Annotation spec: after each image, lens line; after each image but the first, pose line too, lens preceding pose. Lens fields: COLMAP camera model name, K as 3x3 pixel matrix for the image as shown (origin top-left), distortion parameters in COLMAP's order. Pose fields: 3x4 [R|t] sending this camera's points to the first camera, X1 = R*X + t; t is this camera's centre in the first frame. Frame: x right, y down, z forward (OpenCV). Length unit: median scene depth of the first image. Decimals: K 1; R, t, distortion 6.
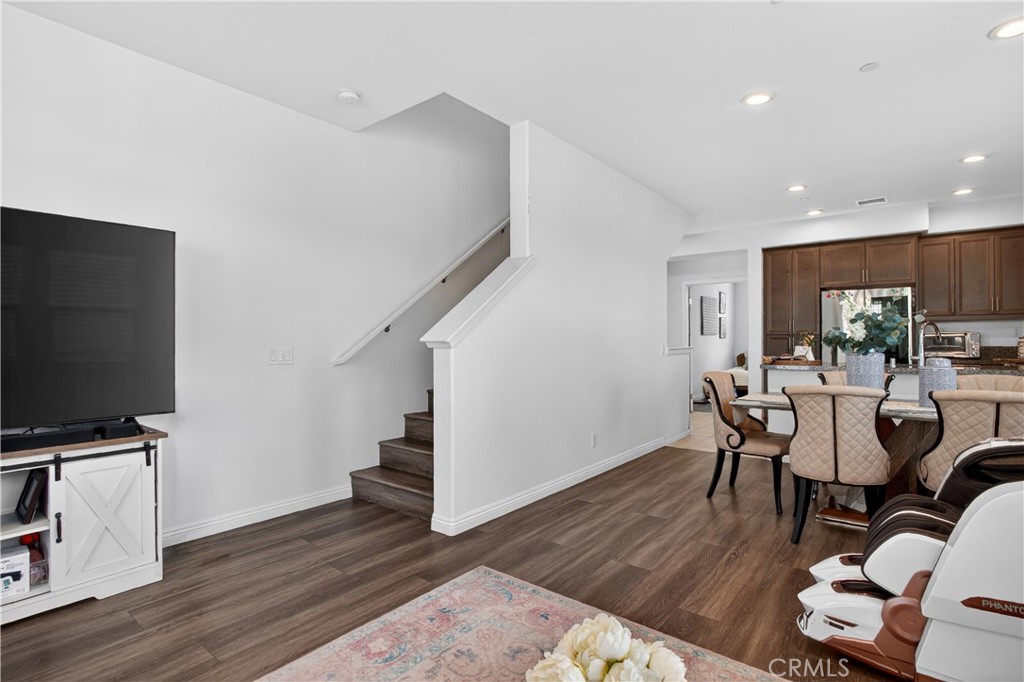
lens RADIAL K [[496.6, 0, 515.7], [0, 496.6, 340.6], [0, 0, 1]] dist [-0.022752, 0.005962]
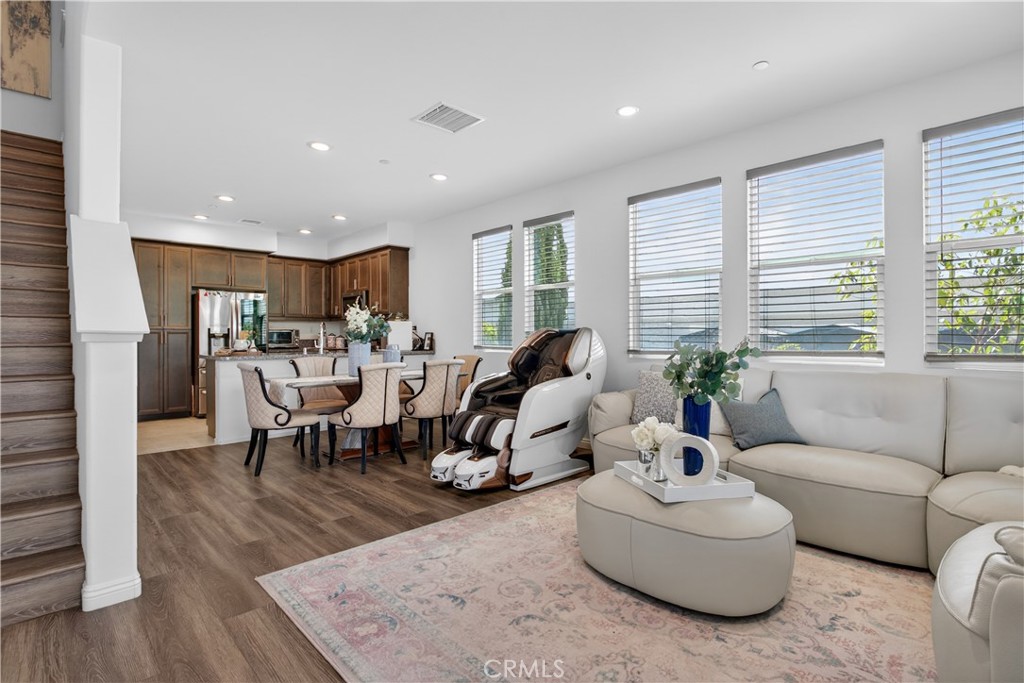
lens RADIAL K [[496.6, 0, 513.7], [0, 496.6, 335.2], [0, 0, 1]] dist [-0.022752, 0.005962]
pose [[0.138799, 0.003488, 0.990314, -0.758316], [-0.000424, 0.999994, -0.003463, 0.008311], [-0.990321, 0.000060, 0.138799, 0.338464]]
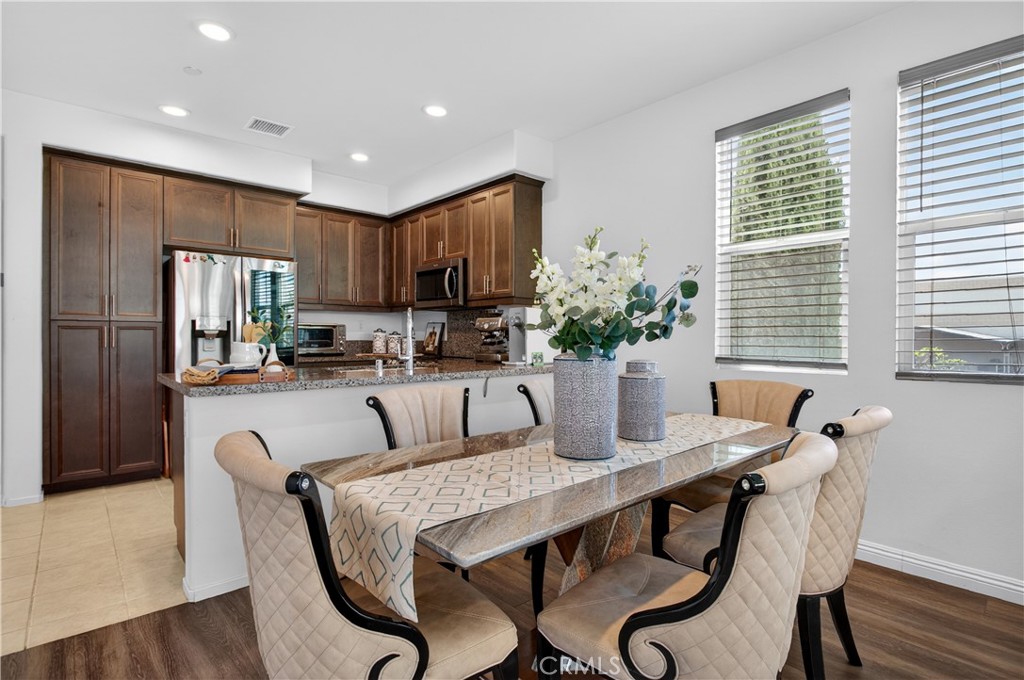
lens RADIAL K [[496.6, 0, 515.1], [0, 496.6, 344.7], [0, 0, 1]] dist [-0.022752, 0.005962]
pose [[0.163196, -0.012259, 0.986517, 0.209422], [-0.007103, 0.999882, 0.013600, 0.008167], [-0.986568, -0.009227, 0.163090, 1.043187]]
